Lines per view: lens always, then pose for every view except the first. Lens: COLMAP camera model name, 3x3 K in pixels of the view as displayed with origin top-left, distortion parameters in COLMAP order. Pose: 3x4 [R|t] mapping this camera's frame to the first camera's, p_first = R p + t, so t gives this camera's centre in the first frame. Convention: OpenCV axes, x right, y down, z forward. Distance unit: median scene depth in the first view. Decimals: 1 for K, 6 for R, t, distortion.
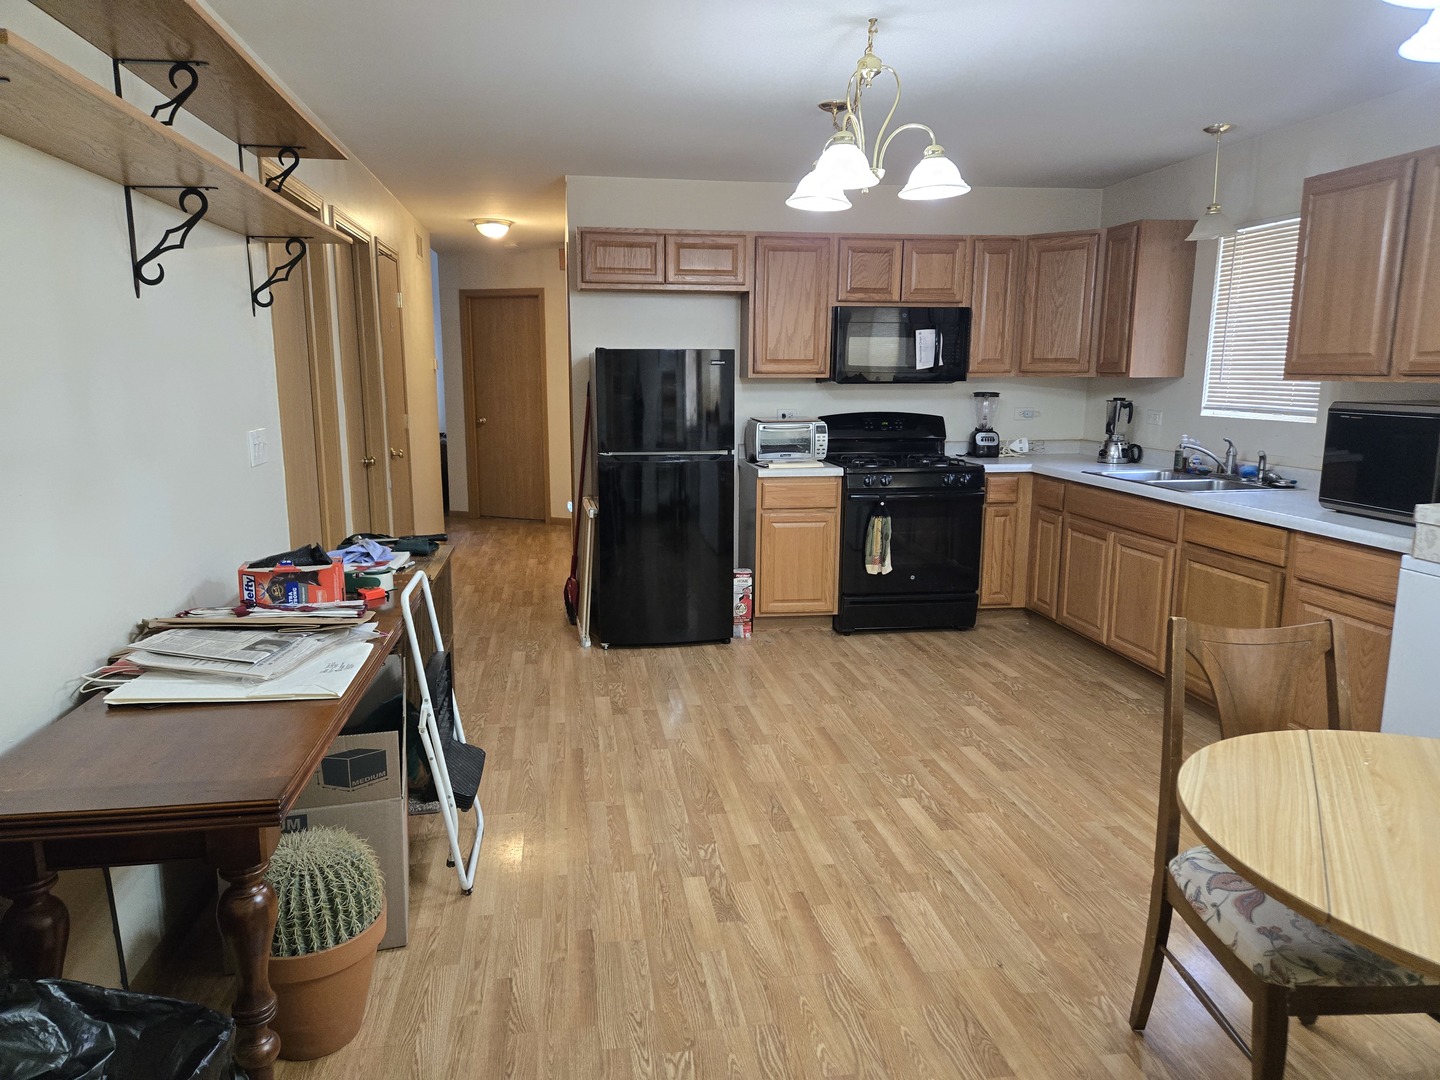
lens RADIAL K [[958.8, 0, 693.8], [0, 958.8, 538.1], [0, 0, 1]] dist [0.054256, -0.036686]
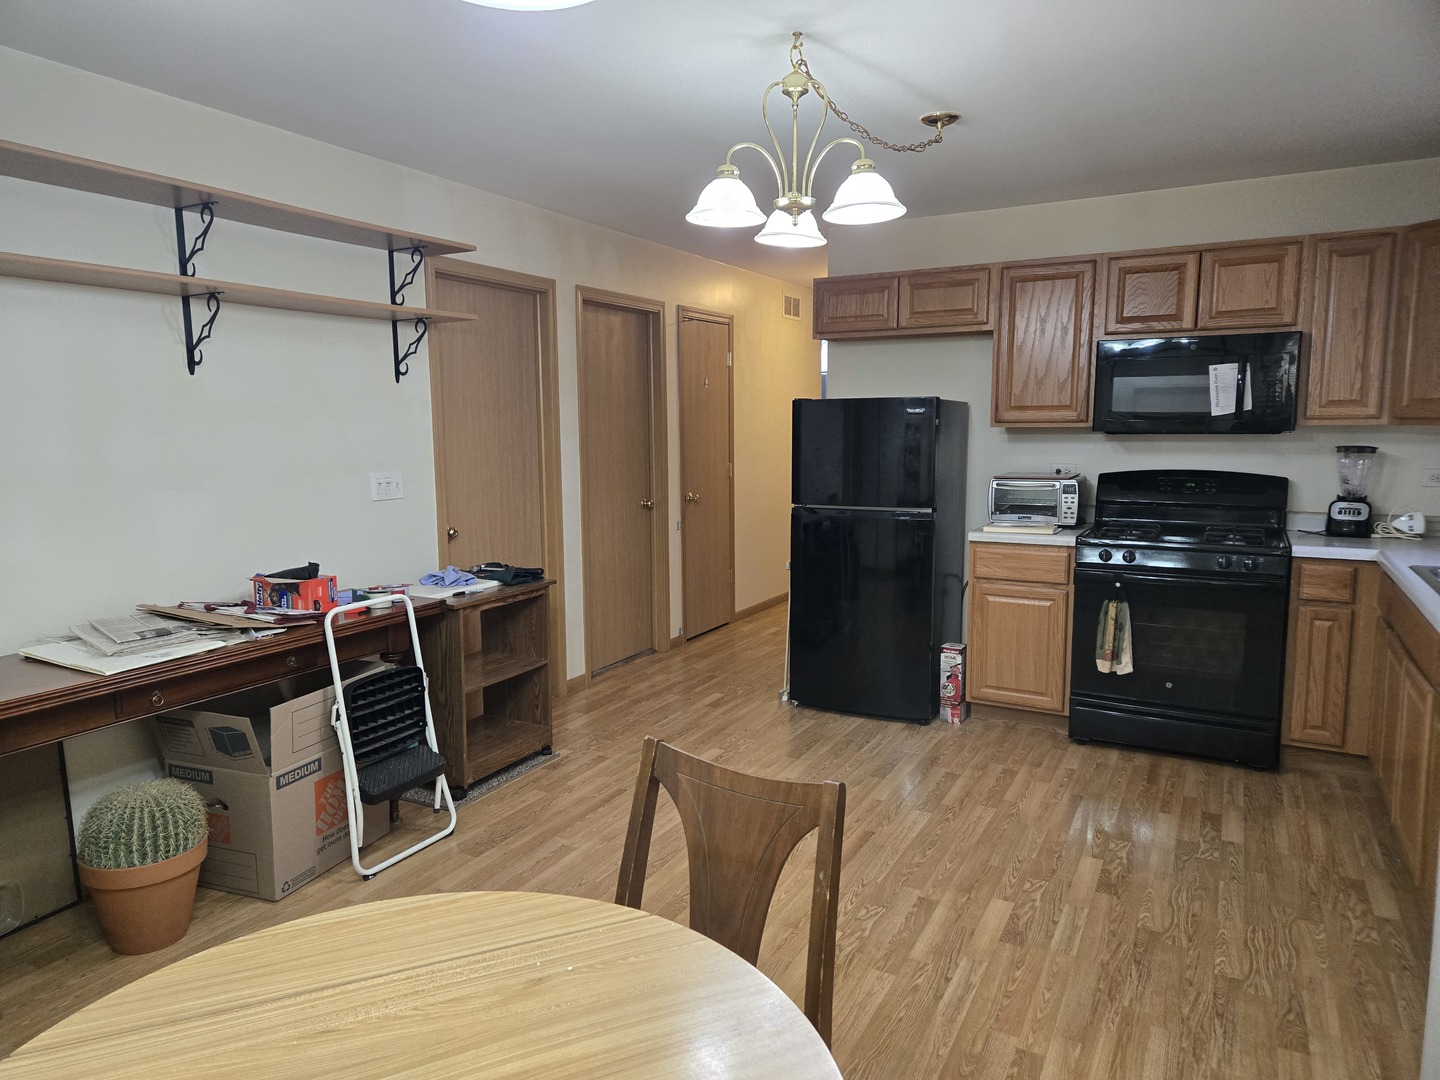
lens RADIAL K [[958.8, 0, 712.9], [0, 958.8, 536.5], [0, 0, 1]] dist [0.054256, -0.036686]
pose [[0.797011, 0.066493, -0.600293, 0.396592], [-0.096493, 0.995173, -0.017882, -0.028394], [0.596206, 0.072176, 0.799580, 0.157212]]
